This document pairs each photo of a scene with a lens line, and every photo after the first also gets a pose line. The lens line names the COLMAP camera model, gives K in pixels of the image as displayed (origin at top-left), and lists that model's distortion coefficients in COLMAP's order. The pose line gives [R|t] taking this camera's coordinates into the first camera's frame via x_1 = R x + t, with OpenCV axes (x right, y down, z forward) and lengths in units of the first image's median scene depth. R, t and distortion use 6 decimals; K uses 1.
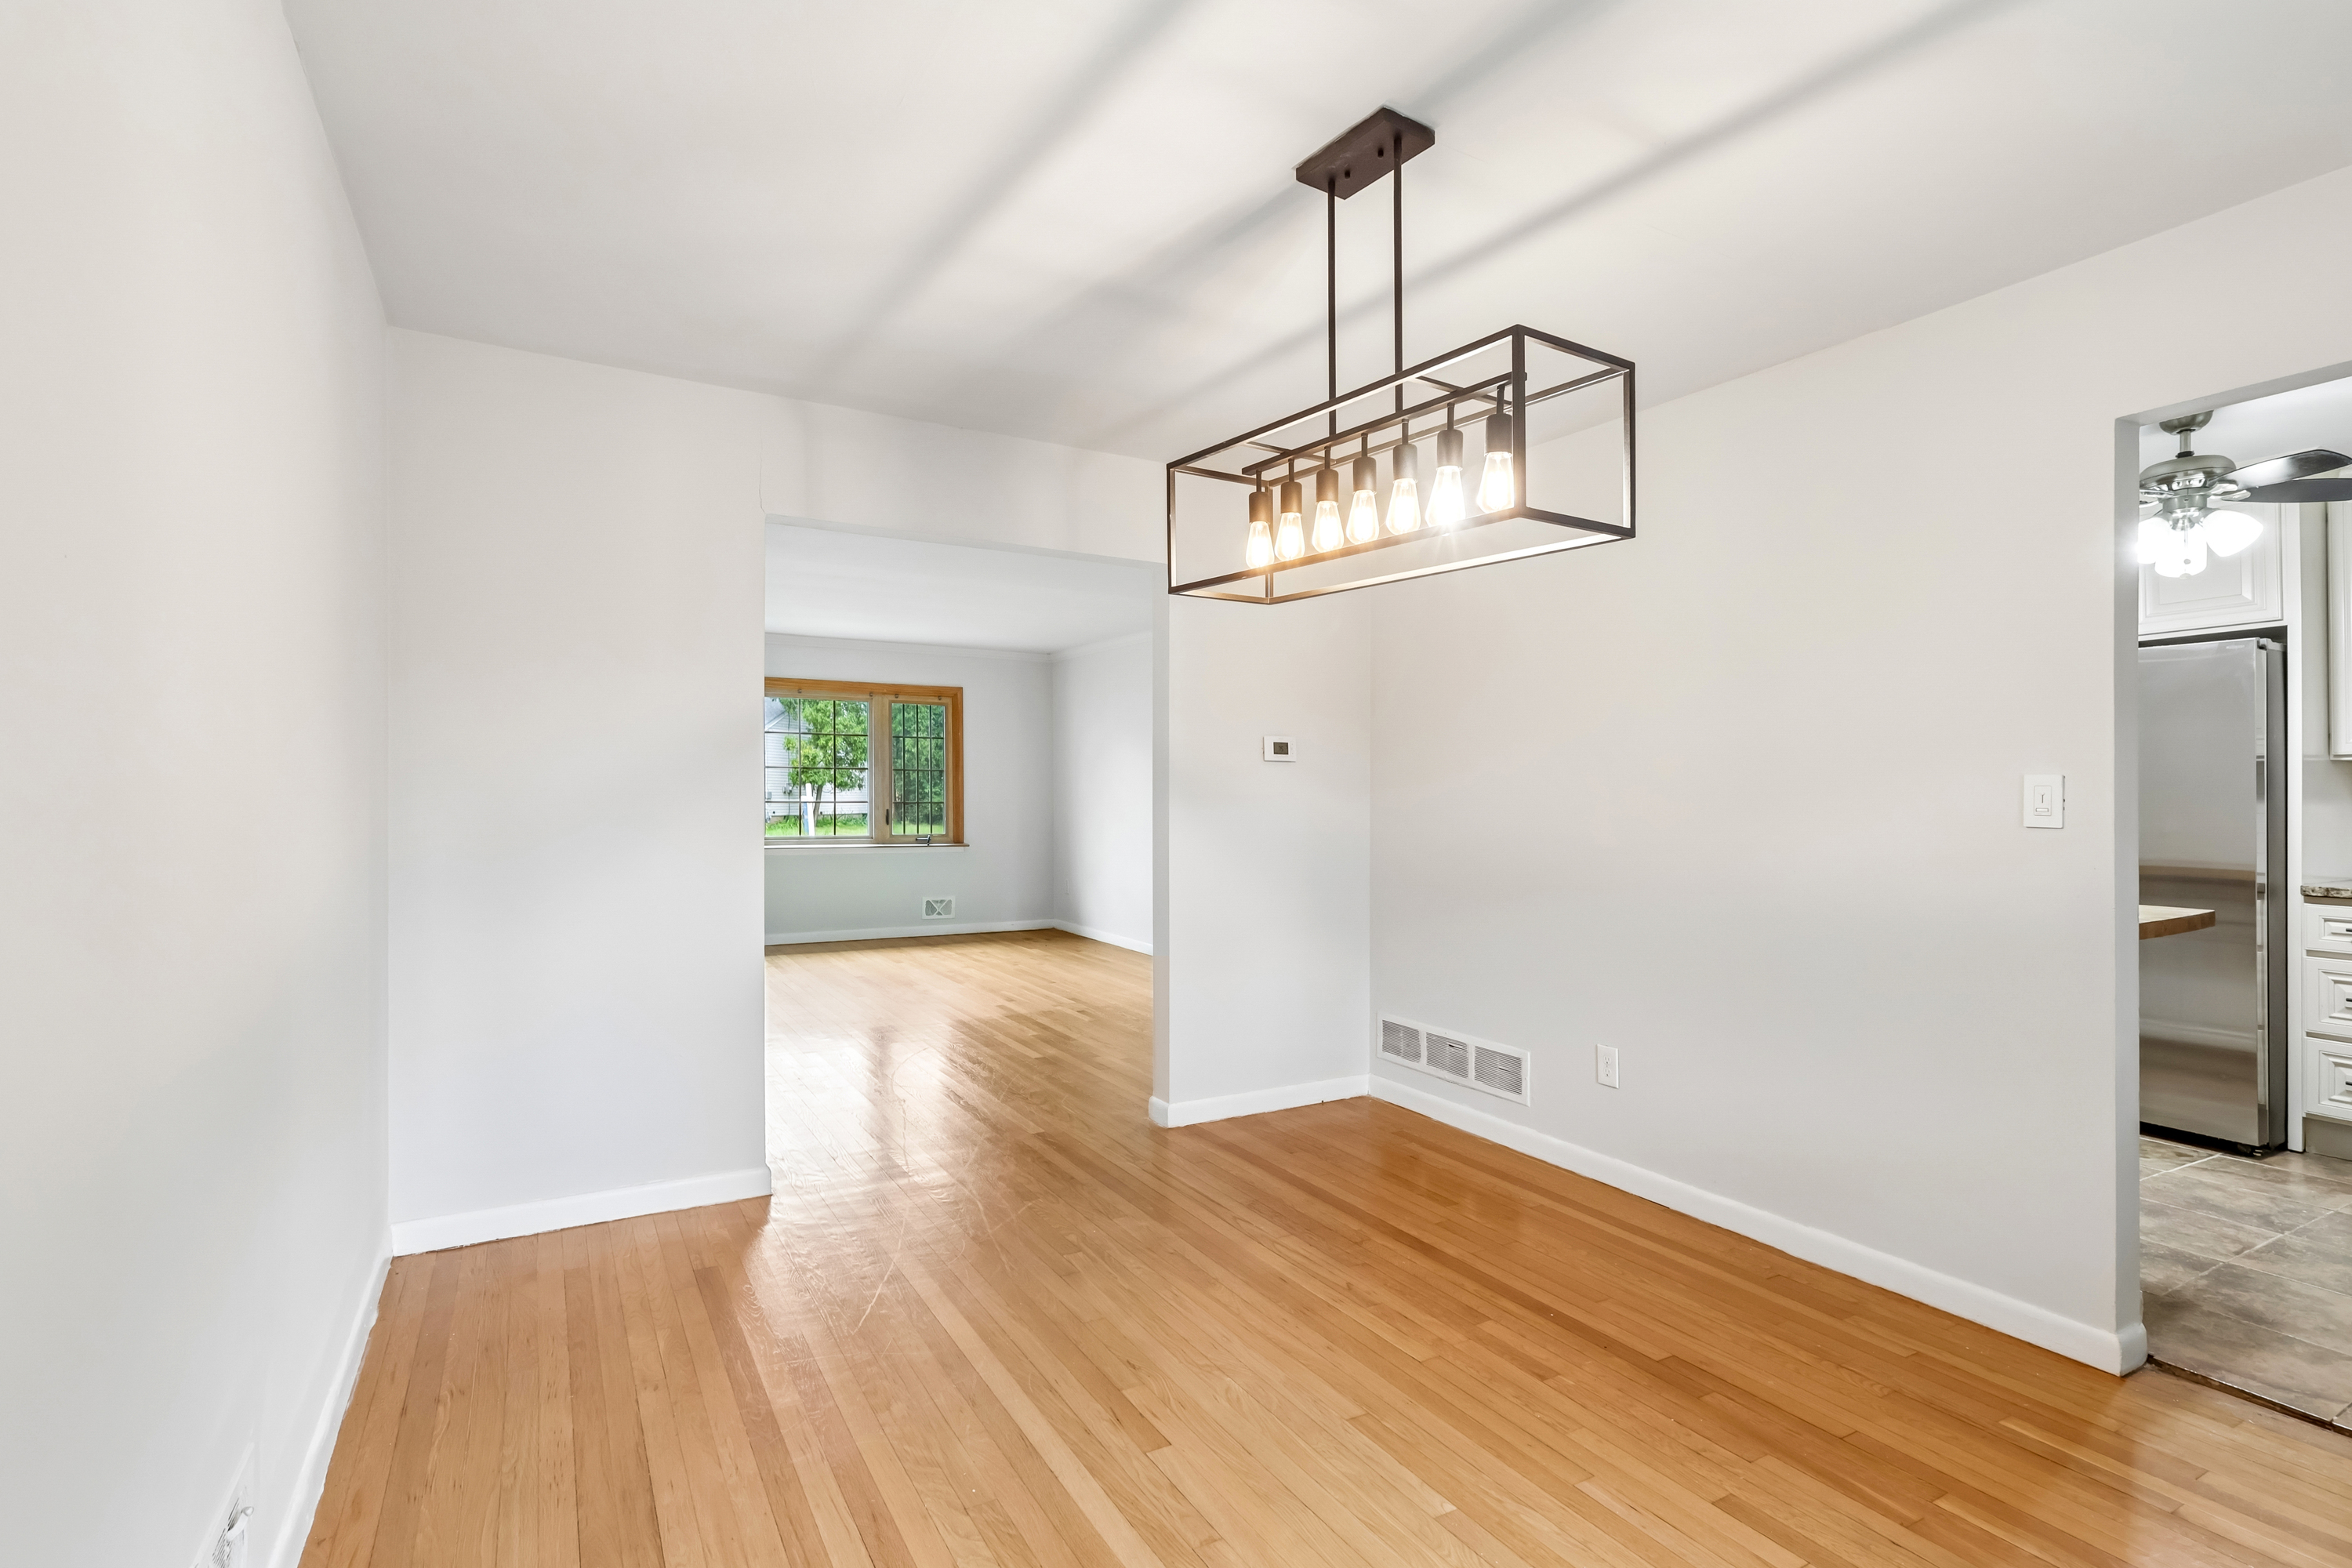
lens RADIAL K [[1119.0, 0, 1179.6], [0, 1119.0, 791.9], [0, 0, 1]] dist [-0.001096, 0.002404]
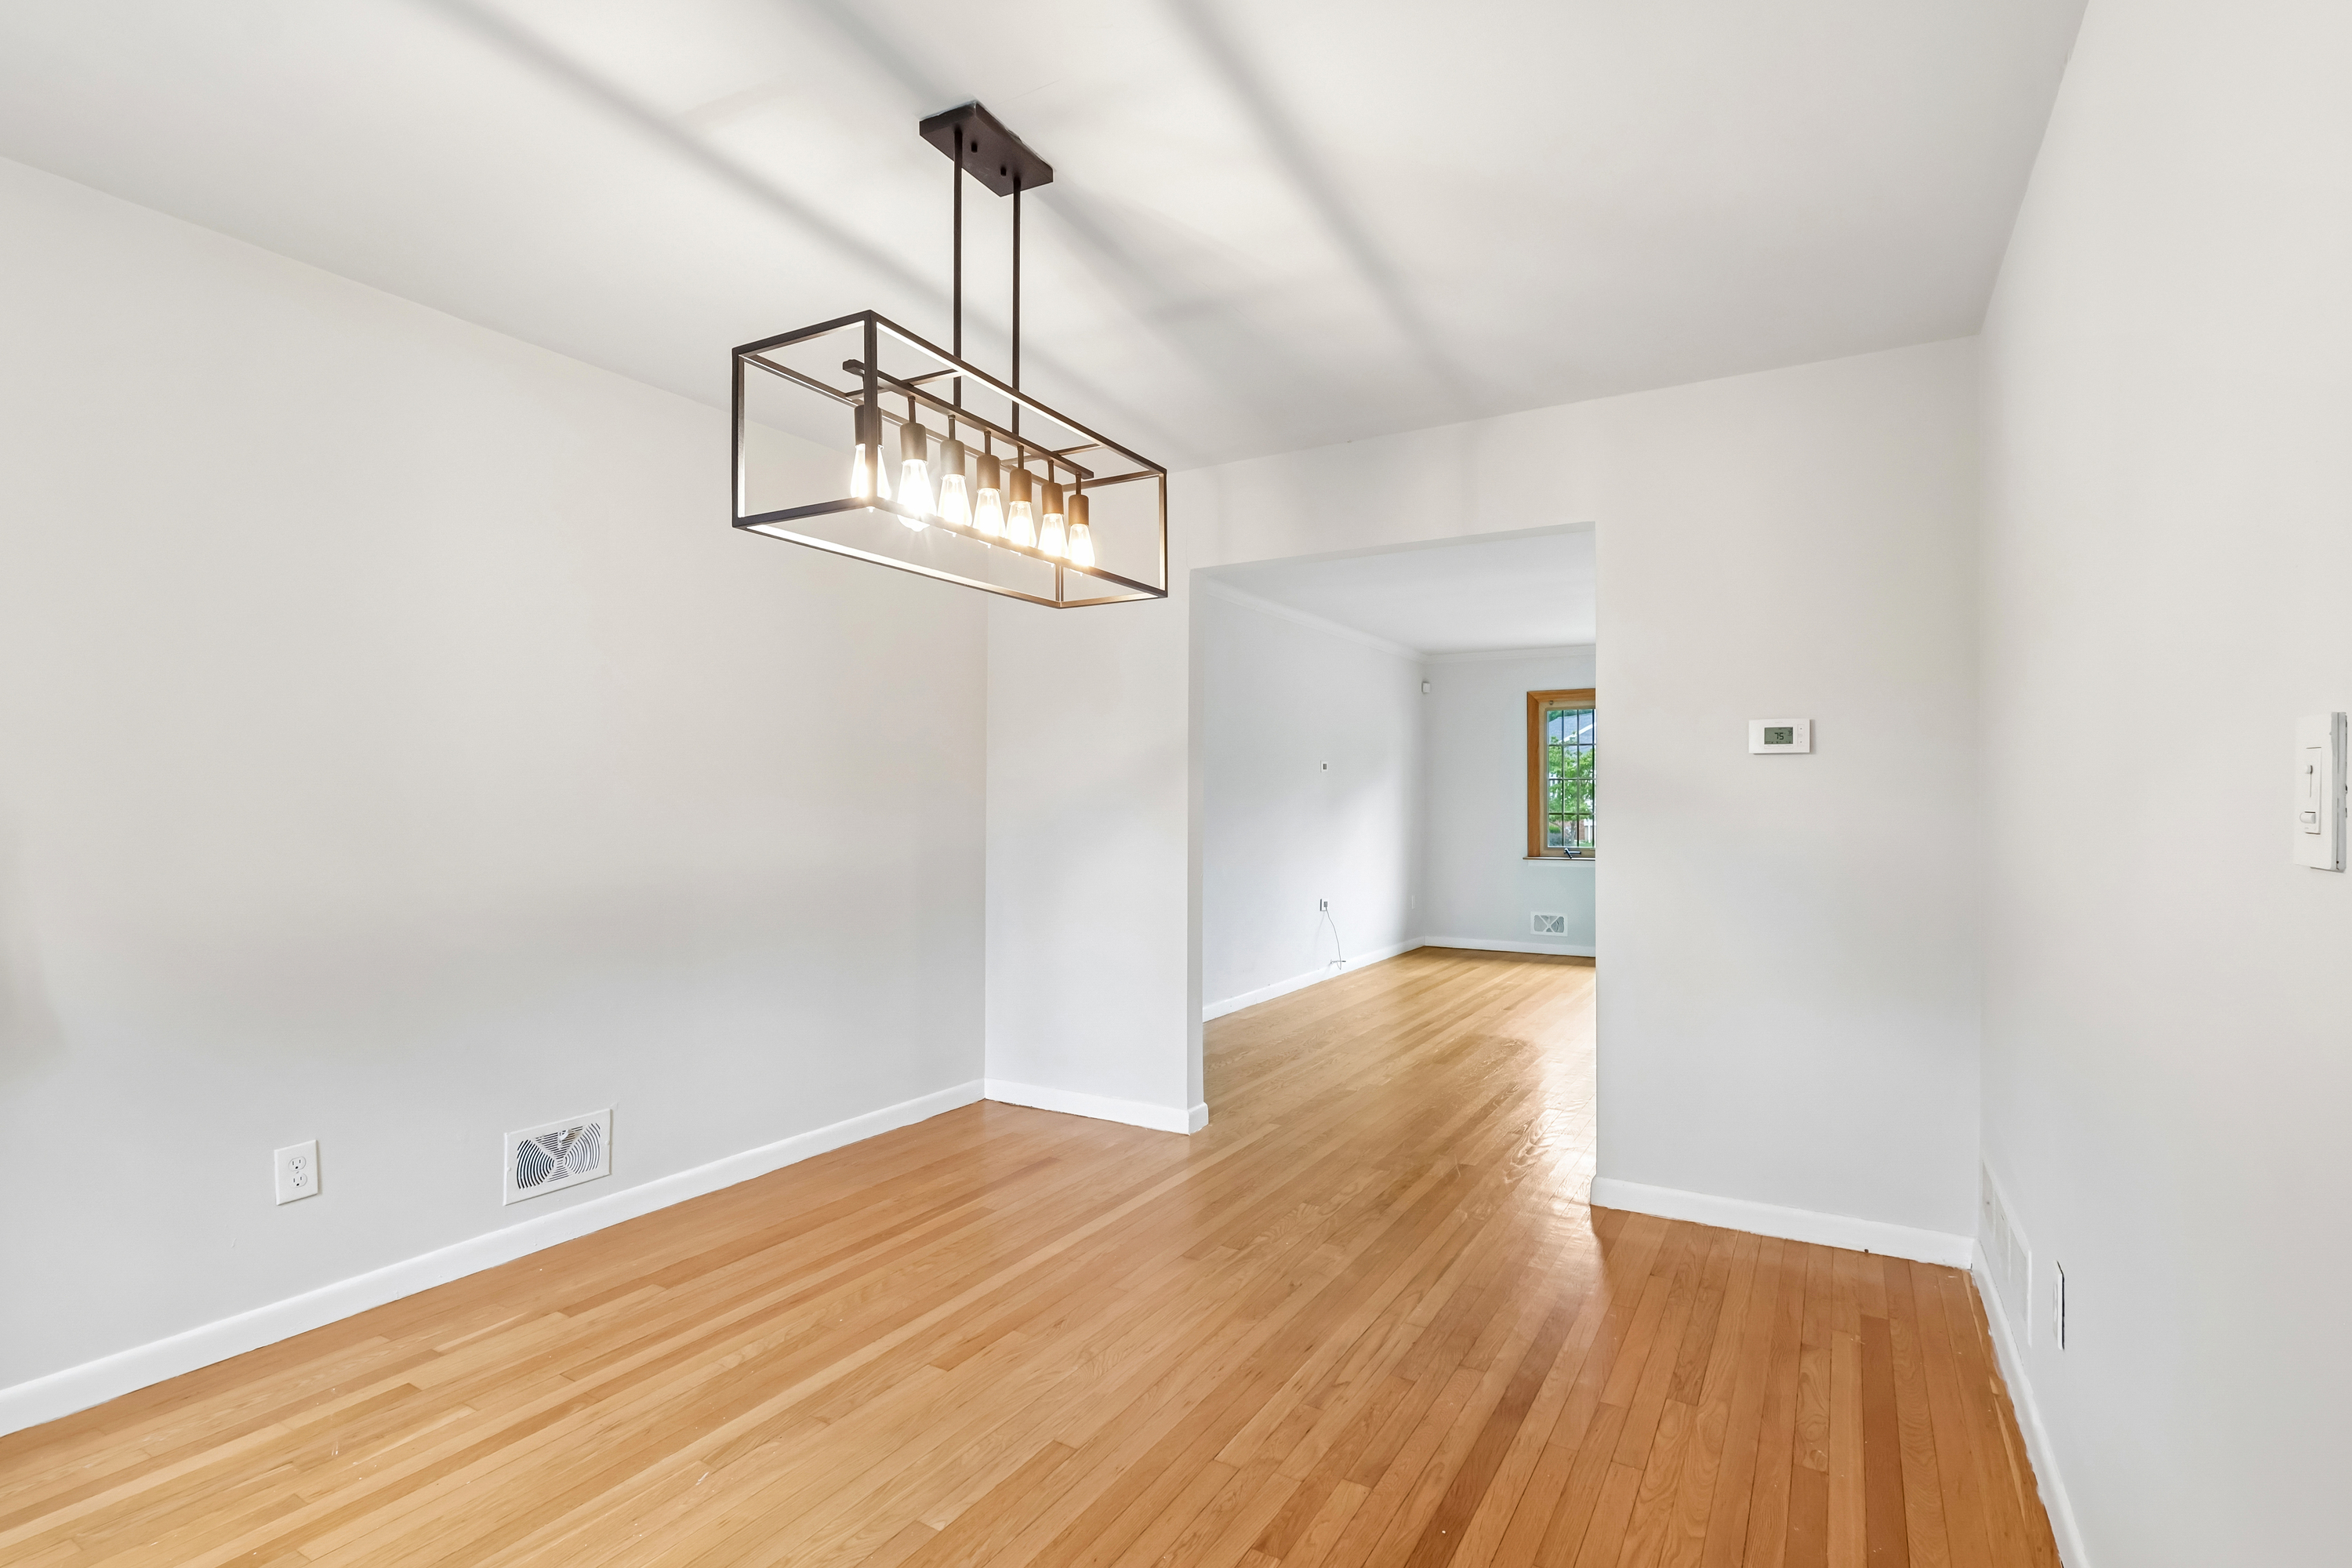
lens RADIAL K [[1119.0, 0, 1175.9], [0, 1119.0, 792.7], [0, 0, 1]] dist [-0.001096, 0.002404]
pose [[0.502158, -0.011517, -0.864699, 0.796186], [-0.002220, 0.999891, -0.014607, 0.014562], [0.864773, 0.009254, 0.502078, 0.461792]]
